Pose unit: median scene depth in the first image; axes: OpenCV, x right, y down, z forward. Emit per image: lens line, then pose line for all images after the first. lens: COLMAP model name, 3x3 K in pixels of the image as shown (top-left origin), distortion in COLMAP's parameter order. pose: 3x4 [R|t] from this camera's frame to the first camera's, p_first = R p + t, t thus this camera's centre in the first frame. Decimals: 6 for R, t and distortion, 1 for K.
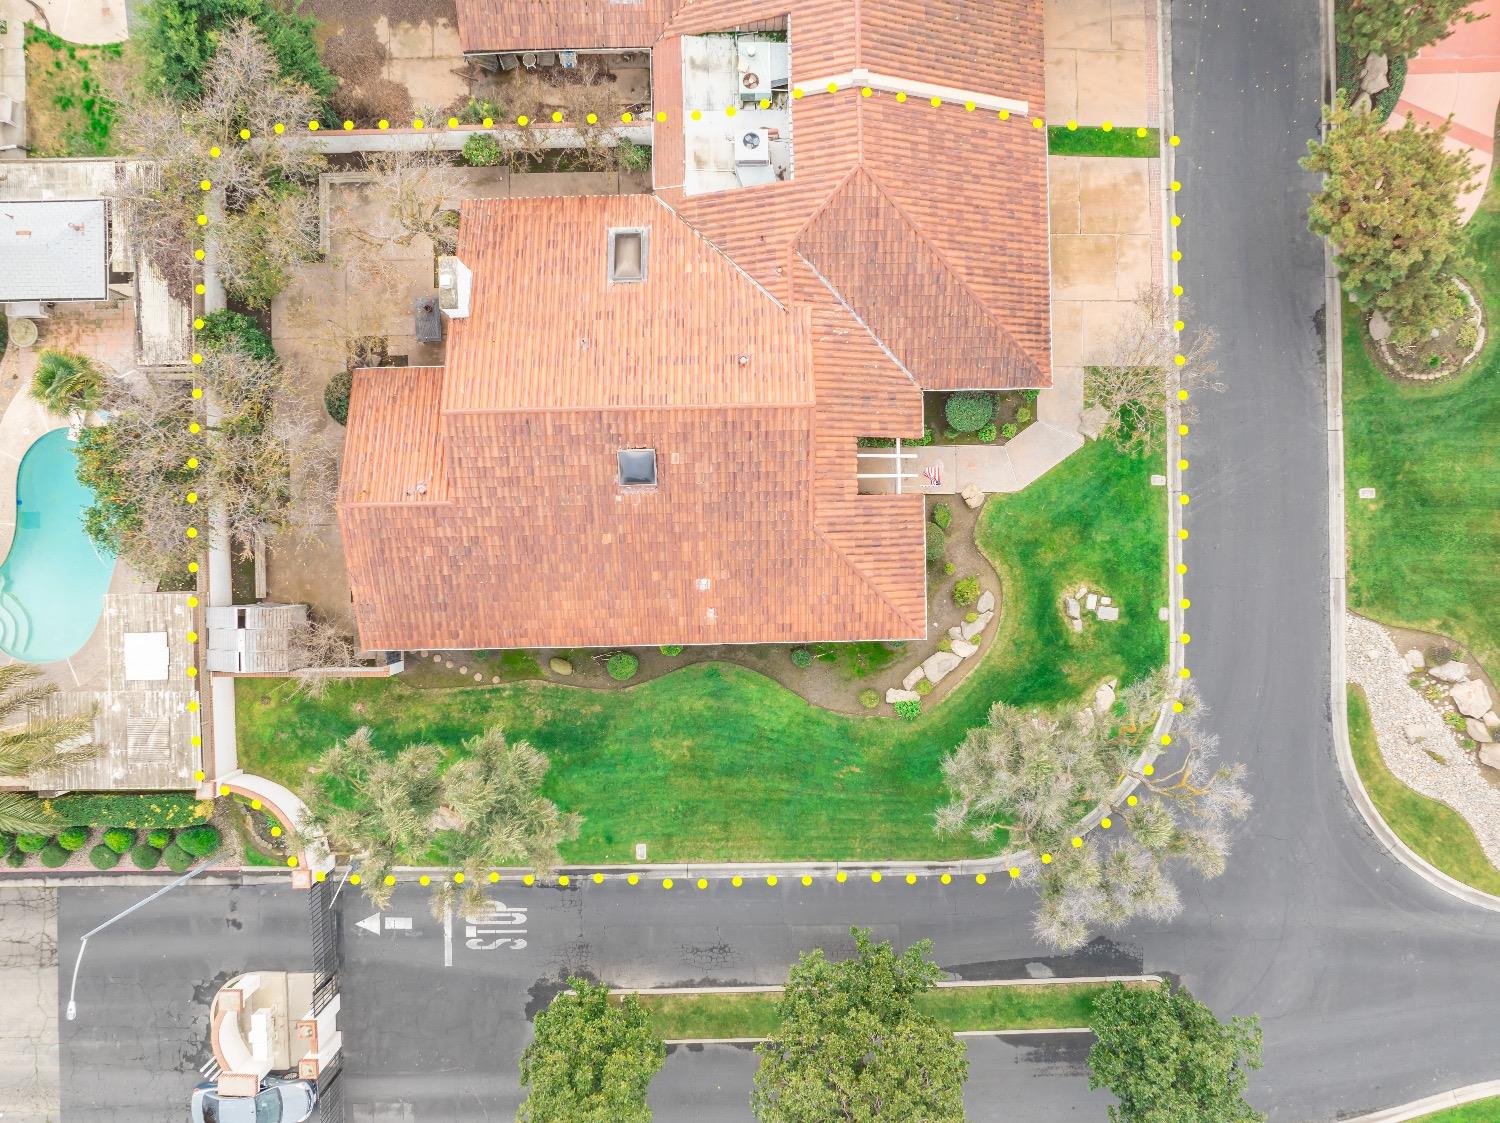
lens RADIAL K [[1068.3, 0, 750.0], [0, 1068.3, 561.5], [0, 0, 1]] dist [-0.066492, 0.051721]
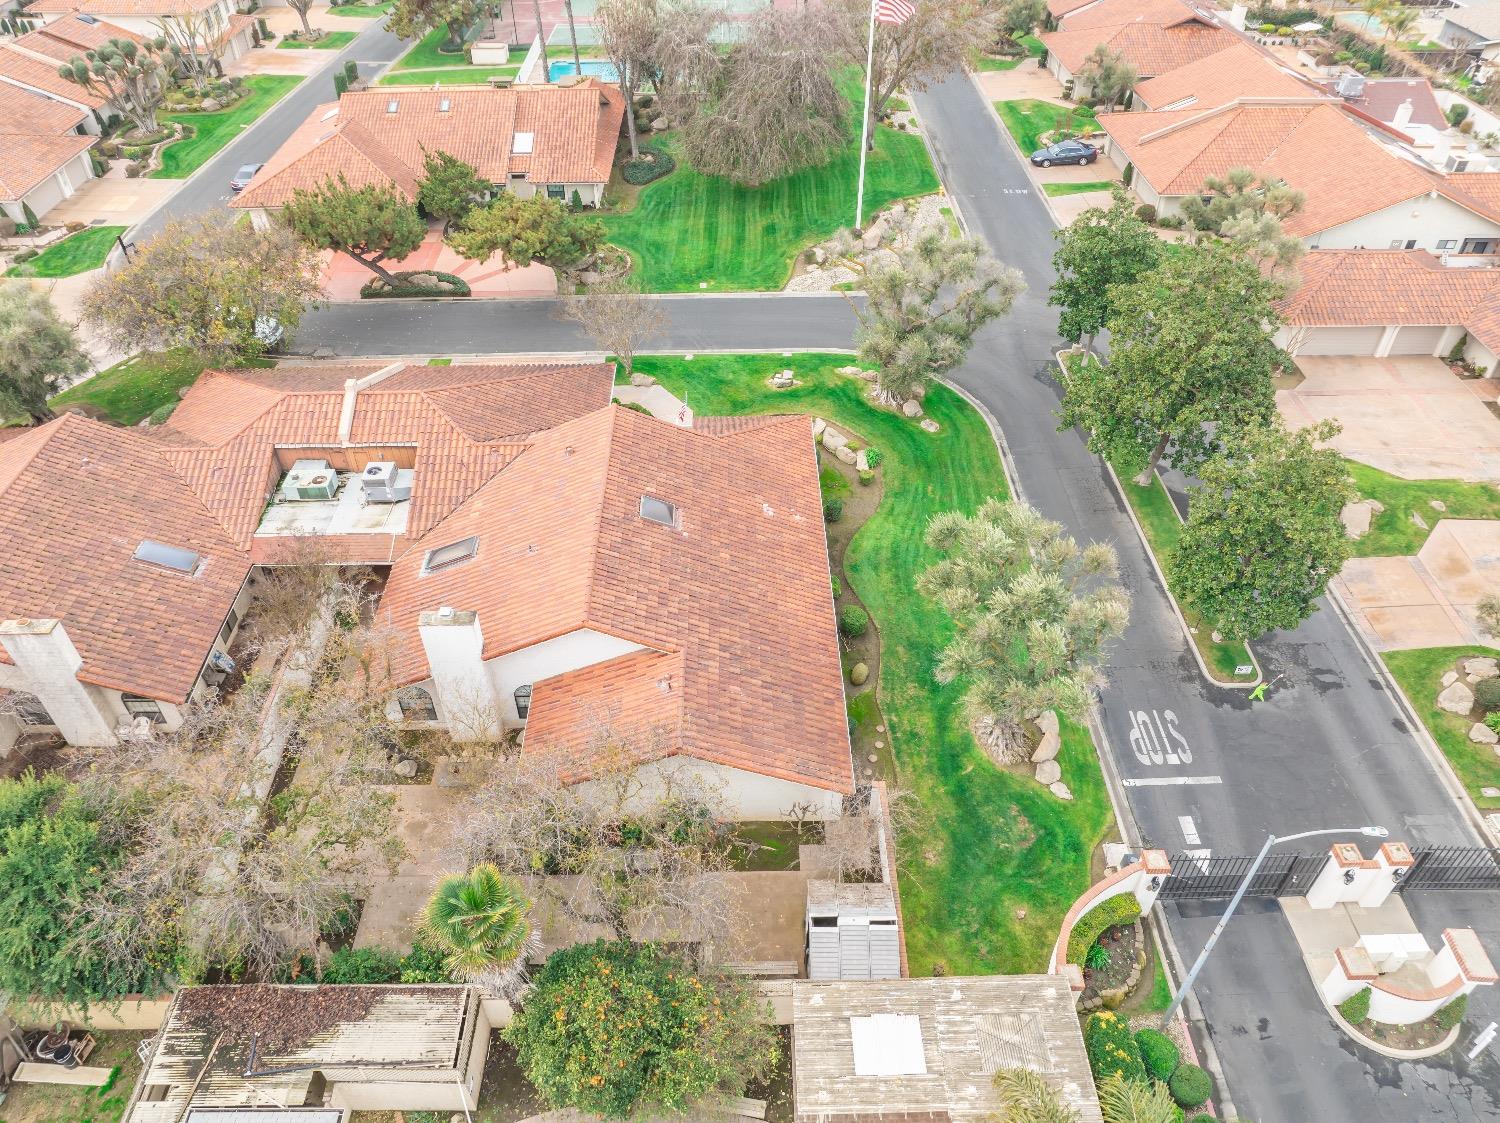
lens RADIAL K [[1068.3, 0, 750.0], [0, 1068.3, 561.5], [0, 0, 1]] dist [-0.066492, 0.051721]
pose [[-0.000843, -0.659550, 0.751660, -0.815545], [0.999873, -0.012529, -0.009872, 0.011843], [0.015928, 0.751556, 0.659477, 0.297735]]
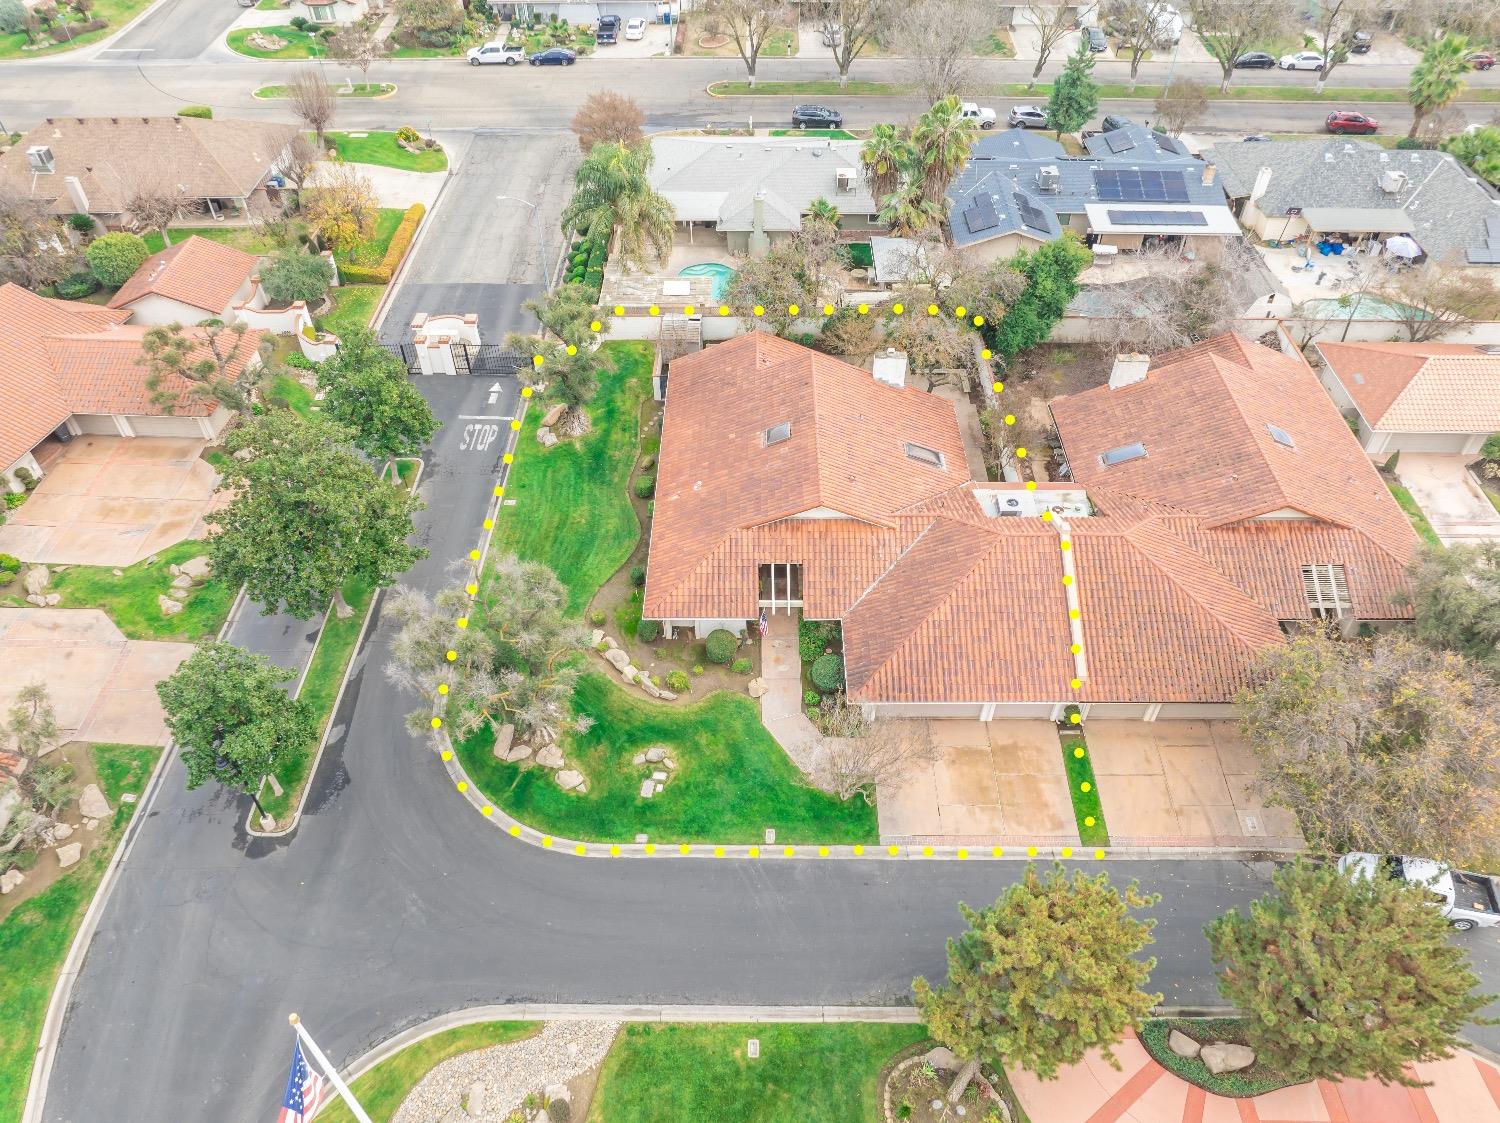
lens RADIAL K [[1041.9, 0, 750.0], [0, 1041.9, 561.5], [0, 0, 1]] dist [-0.033880, -0.002996]
pose [[-0.026297, 0.699306, -0.714339, 0.929512], [-0.999580, -0.027110, 0.010258, -0.060171], [-0.012193, 0.714308, 0.699725, 0.091251]]
